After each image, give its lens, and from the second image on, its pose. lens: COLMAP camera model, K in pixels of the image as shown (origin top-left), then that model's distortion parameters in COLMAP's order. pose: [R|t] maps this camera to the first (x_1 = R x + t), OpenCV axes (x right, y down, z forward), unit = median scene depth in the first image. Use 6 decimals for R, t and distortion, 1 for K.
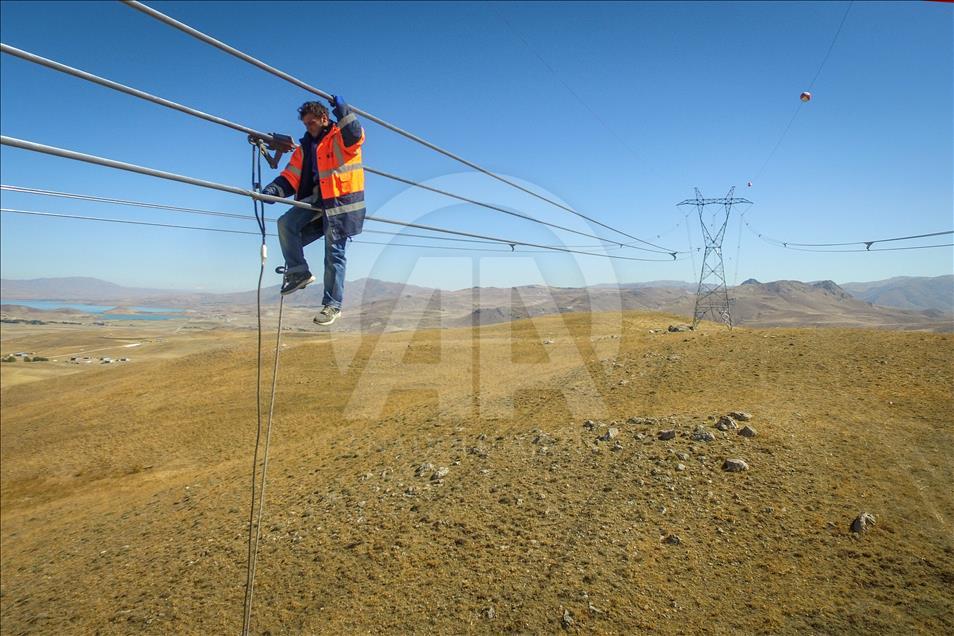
lens RADIAL K [[717.6, 0, 449.4], [0, 717.6, 296.4], [0, 0, 1]] dist [-0.025291, 0.025279]
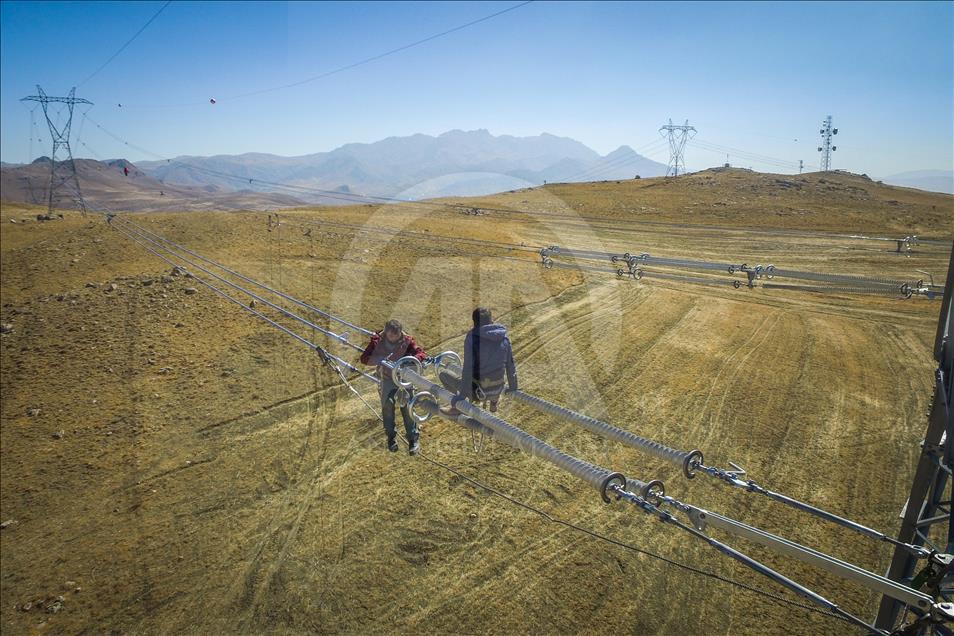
lens RADIAL K [[770.3, 0, 440.9], [0, 770.3, 296.9], [0, 0, 1]] dist [-0.010237, 0.016673]
pose [[0.621808, -0.135486, 0.771361, -0.764703], [0.006627, 0.985797, 0.167808, -0.093215], [-0.783142, -0.099233, 0.613875, -0.793499]]
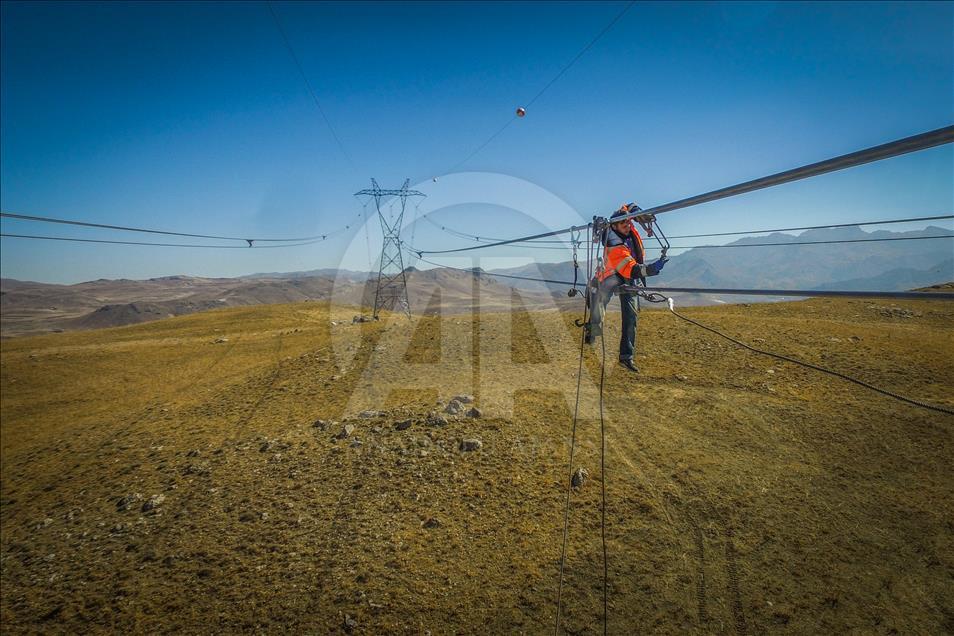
lens RADIAL K [[740.9, 0, 534.6], [0, 740.9, 278.9], [0, 0, 1]] dist [-0.017704, 0.025091]
pose [[0.839621, -0.019489, 0.542823, -0.117918], [0.024067, 0.999709, -0.001333, -0.011055], [-0.542639, 0.014184, 0.839846, -0.000975]]
